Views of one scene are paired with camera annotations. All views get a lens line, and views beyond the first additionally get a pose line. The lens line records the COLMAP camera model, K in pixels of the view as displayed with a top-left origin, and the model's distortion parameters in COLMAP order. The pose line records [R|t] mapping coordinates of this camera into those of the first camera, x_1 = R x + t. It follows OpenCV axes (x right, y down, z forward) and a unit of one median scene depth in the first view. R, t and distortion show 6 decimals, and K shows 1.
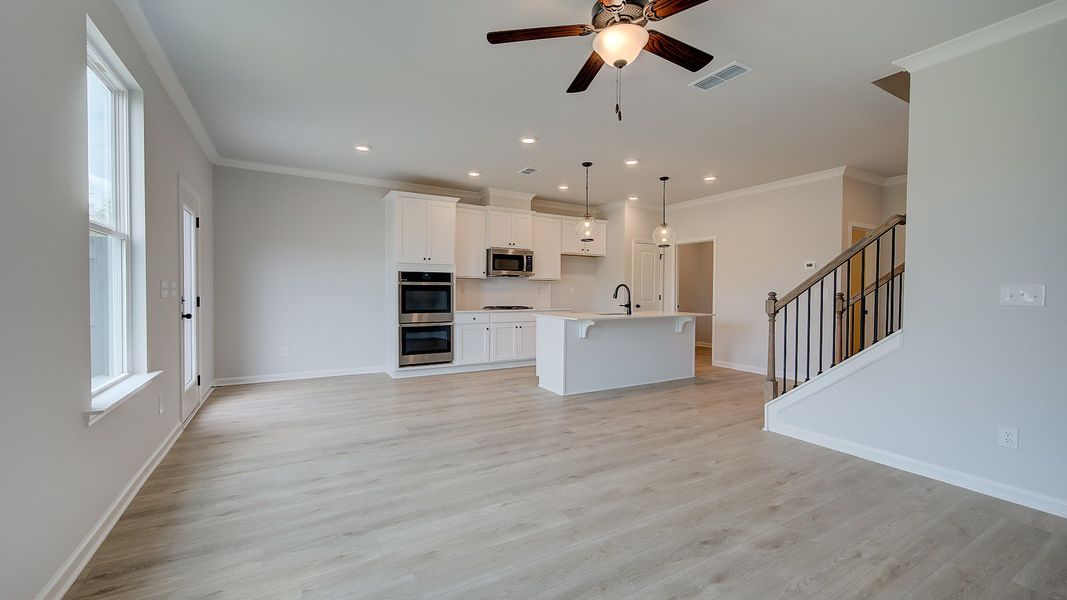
lens RADIAL K [[425.8, 0, 536.5], [0, 425.8, 299.7], [0, 0, 1]] dist [0.001543, -0.000299]
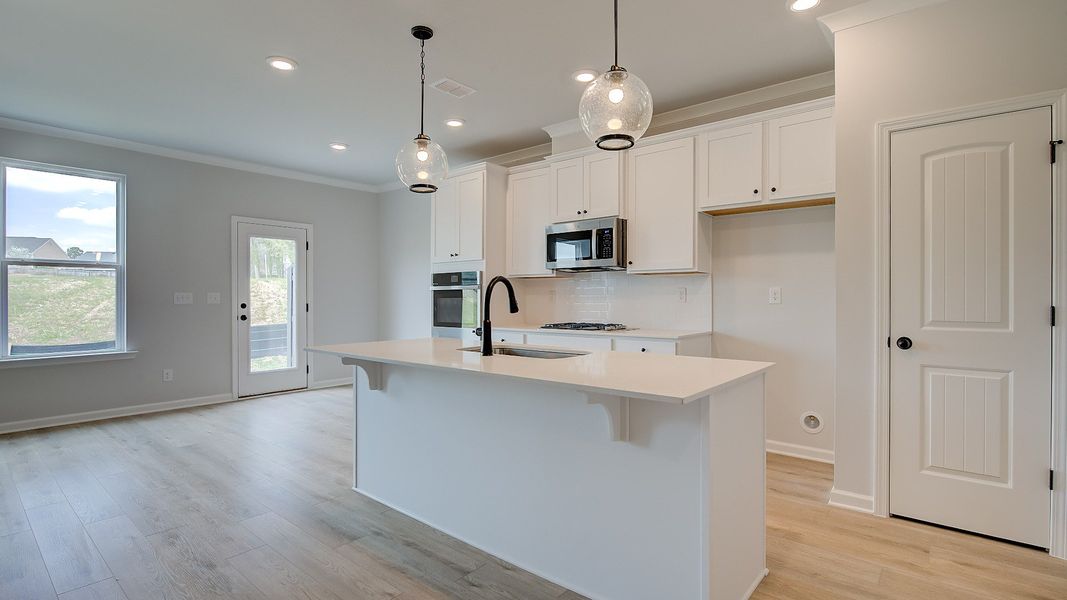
lens RADIAL K [[499.5, 0, 538.7], [0, 499.5, 297.3], [0, 0, 1]] dist [-0.010910, 0.000286]
pose [[0.344610, -0.009003, -0.938703, 0.633287], [-0.014474, 0.999784, -0.014903, -0.010551], [0.938635, 0.018722, 0.344405, 0.857137]]
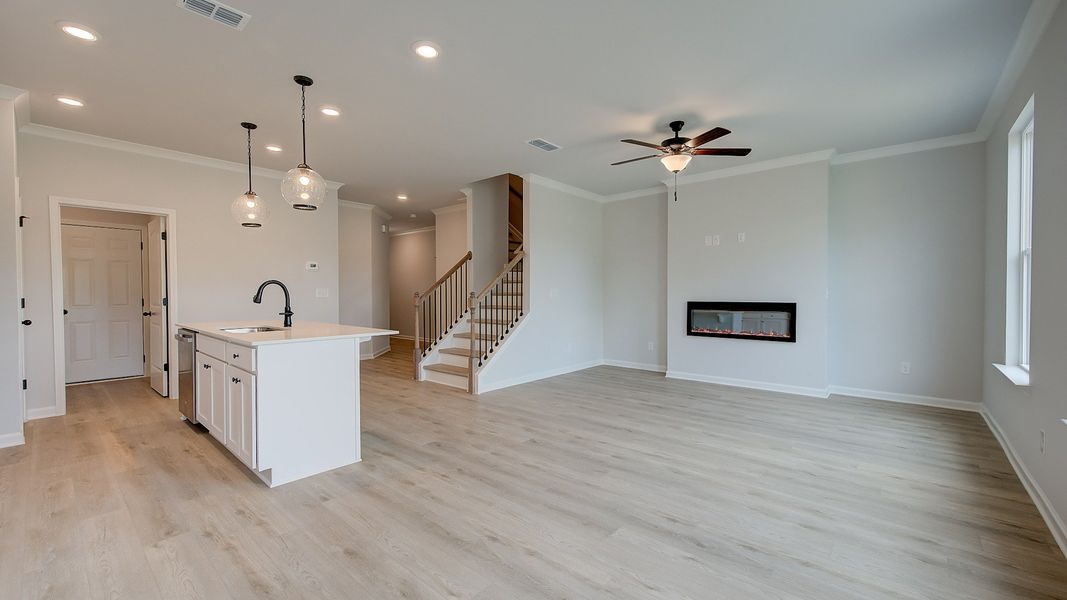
lens RADIAL K [[425.8, 0, 536.5], [0, 425.8, 299.7], [0, 0, 1]] dist [0.001543, -0.000299]
pose [[-0.321499, -0.023205, 0.946626, -0.517291], [0.016796, 0.999403, 0.030203, -0.019979], [-0.946761, 0.025610, -0.320917, 0.816011]]
